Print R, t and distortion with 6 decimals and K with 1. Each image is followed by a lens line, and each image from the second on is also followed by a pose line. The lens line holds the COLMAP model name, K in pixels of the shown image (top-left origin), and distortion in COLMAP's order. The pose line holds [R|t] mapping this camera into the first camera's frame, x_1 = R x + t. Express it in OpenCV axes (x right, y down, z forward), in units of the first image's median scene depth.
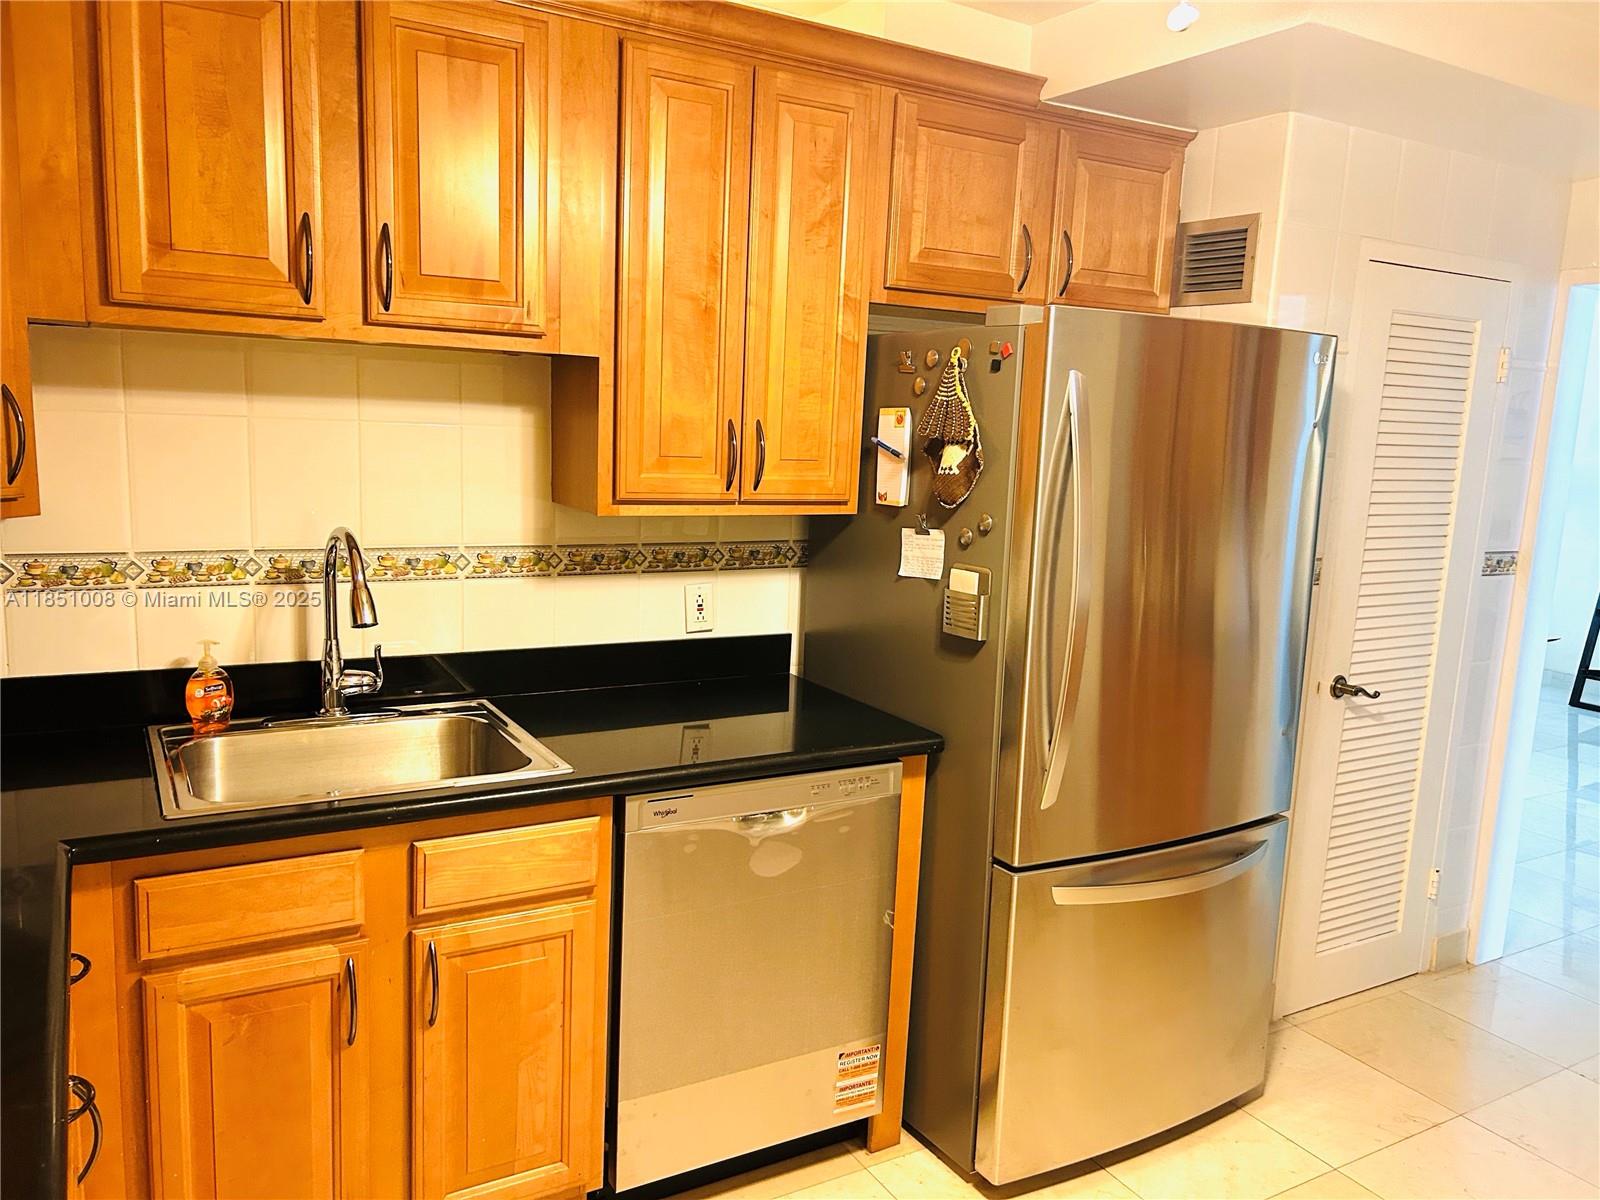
lens RADIAL K [[1220.1, 0, 812.0], [0, 1220.1, 612.1], [0, 0, 1]] dist [0.062963, -0.073782]
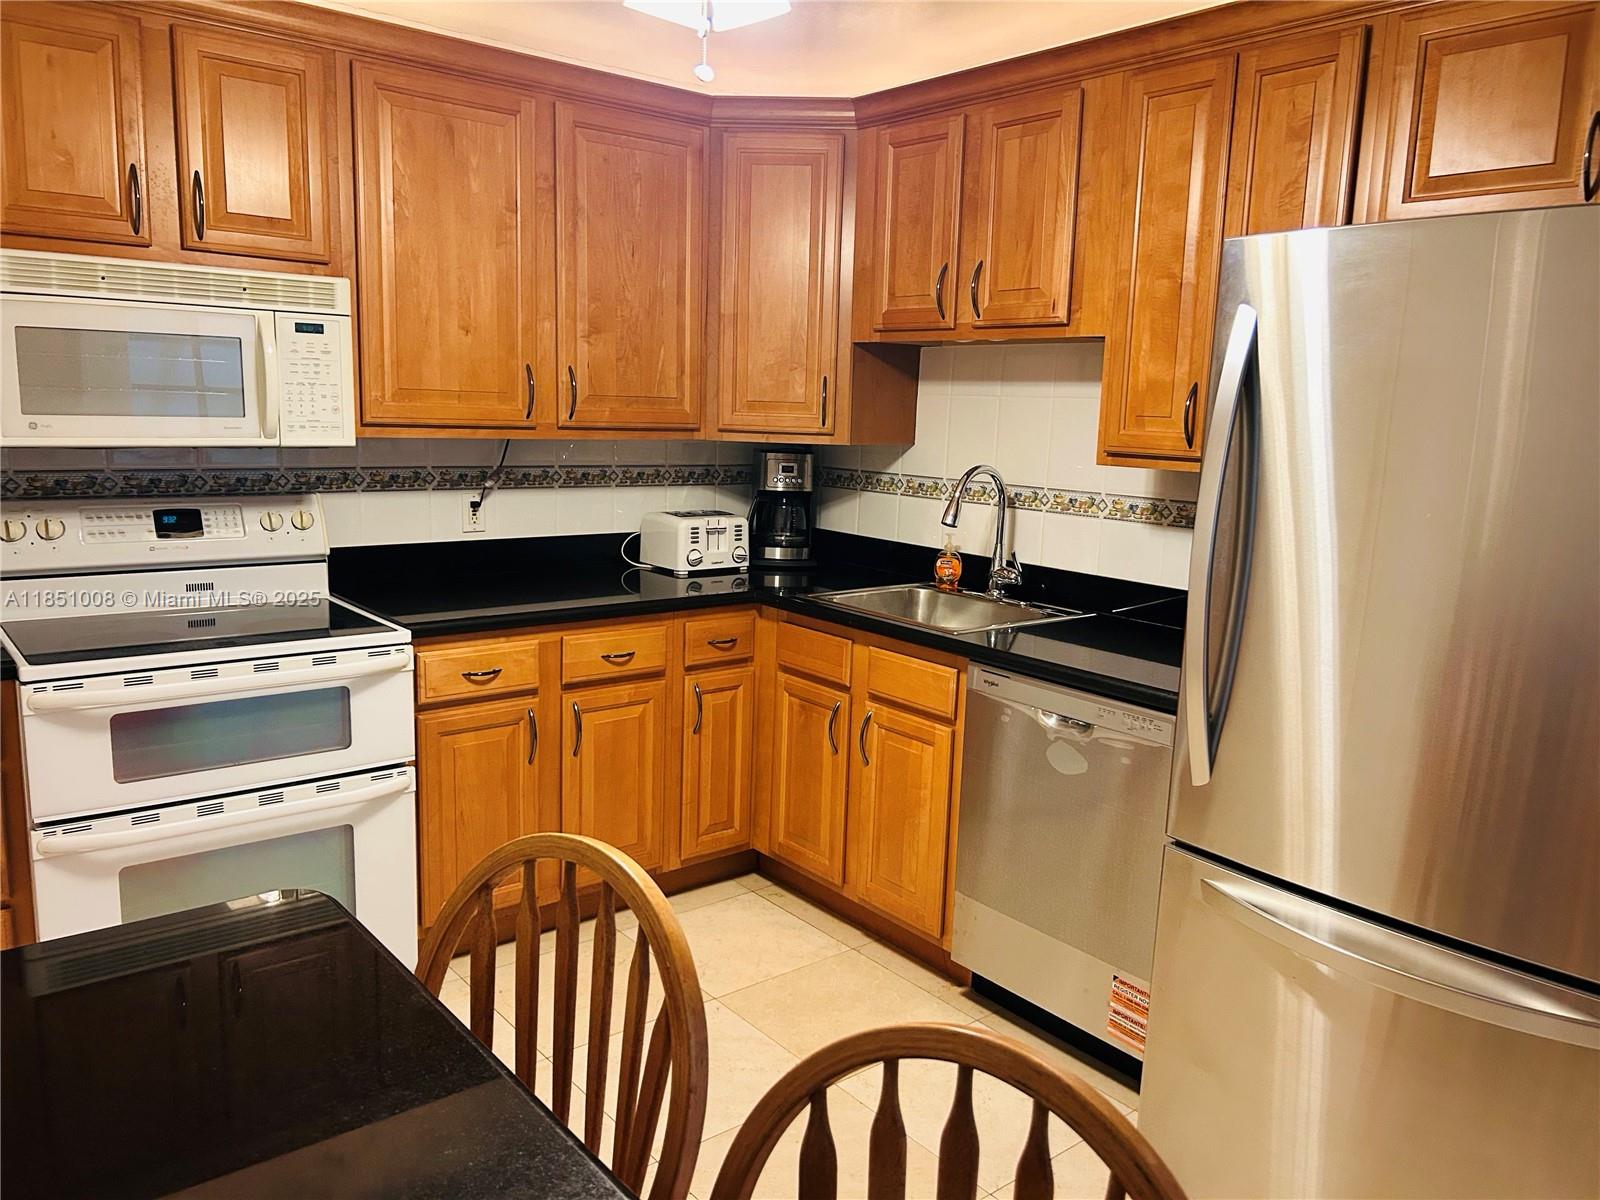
lens RADIAL K [[1221.3, 0, 795.4], [0, 1221.3, 618.3], [0, 0, 1]] dist [0.067269, -0.070020]
pose [[0.130099, 0.138647, -0.981759, 0.985569], [-0.185286, 0.976131, 0.113299, -0.010932], [0.974035, 0.167166, 0.152683, 0.515545]]
